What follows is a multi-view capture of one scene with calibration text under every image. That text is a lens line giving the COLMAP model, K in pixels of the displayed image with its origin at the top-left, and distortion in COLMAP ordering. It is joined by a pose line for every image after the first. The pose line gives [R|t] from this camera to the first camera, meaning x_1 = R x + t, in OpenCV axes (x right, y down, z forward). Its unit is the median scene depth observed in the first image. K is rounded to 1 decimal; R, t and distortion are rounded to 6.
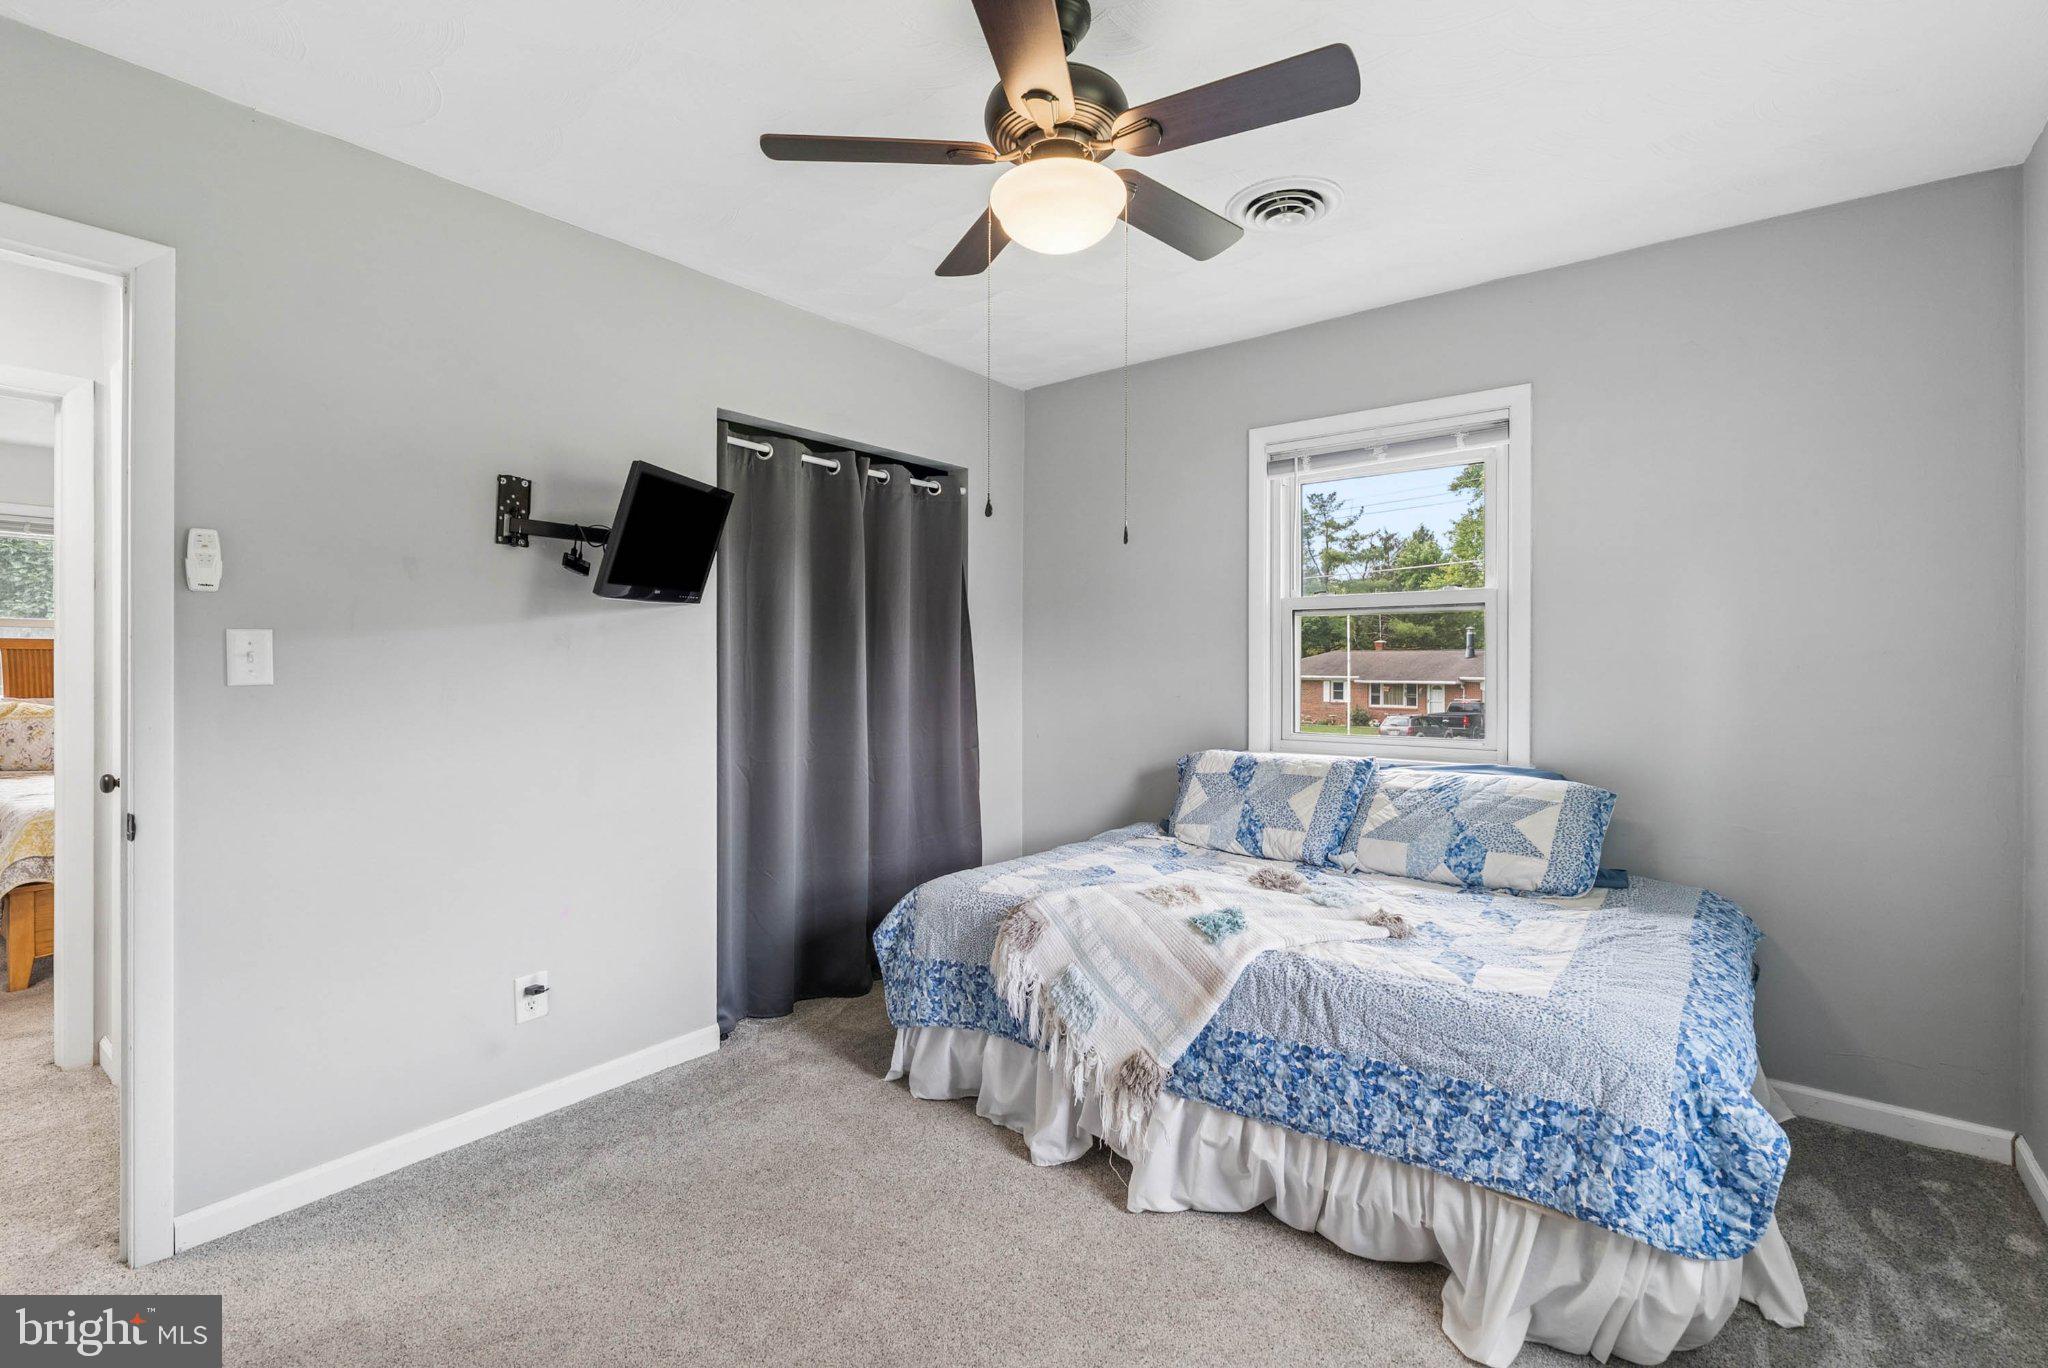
lens RADIAL K [[917.7, 0, 1026.8], [0, 917.7, 670.2], [0, 0, 1]] dist [-0.000699, 0.000241]
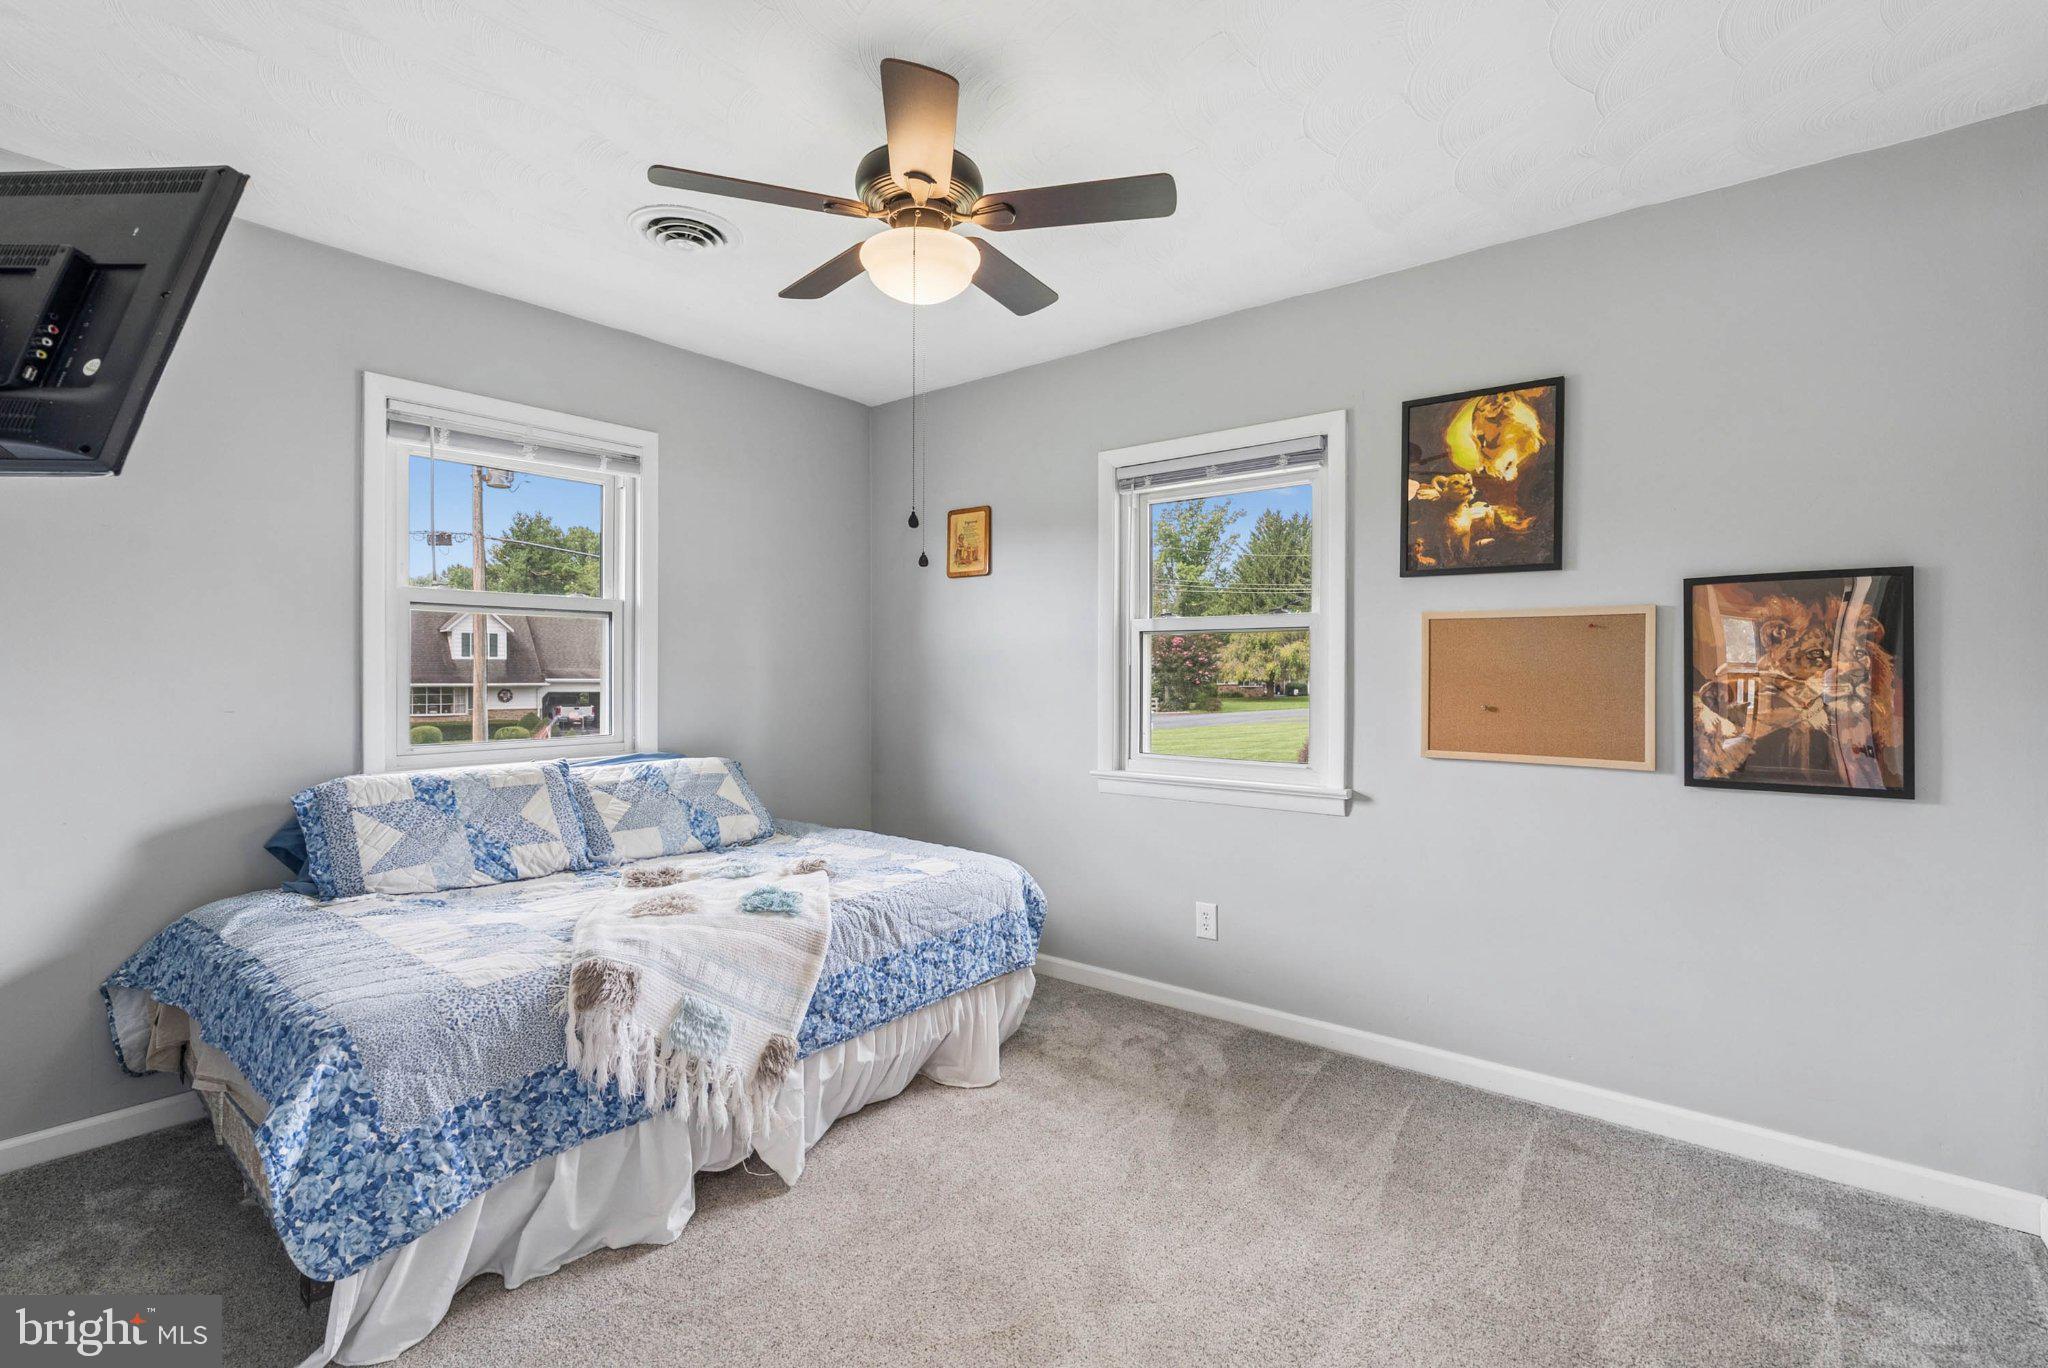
lens RADIAL K [[917.7, 0, 1026.8], [0, 917.7, 670.2], [0, 0, 1]] dist [-0.000699, 0.000241]
pose [[0.033230, -0.003185, 0.999443, -0.922912], [0.002497, 0.999992, 0.003104, -0.005973], [-0.999445, 0.002393, 0.033238, 0.688221]]
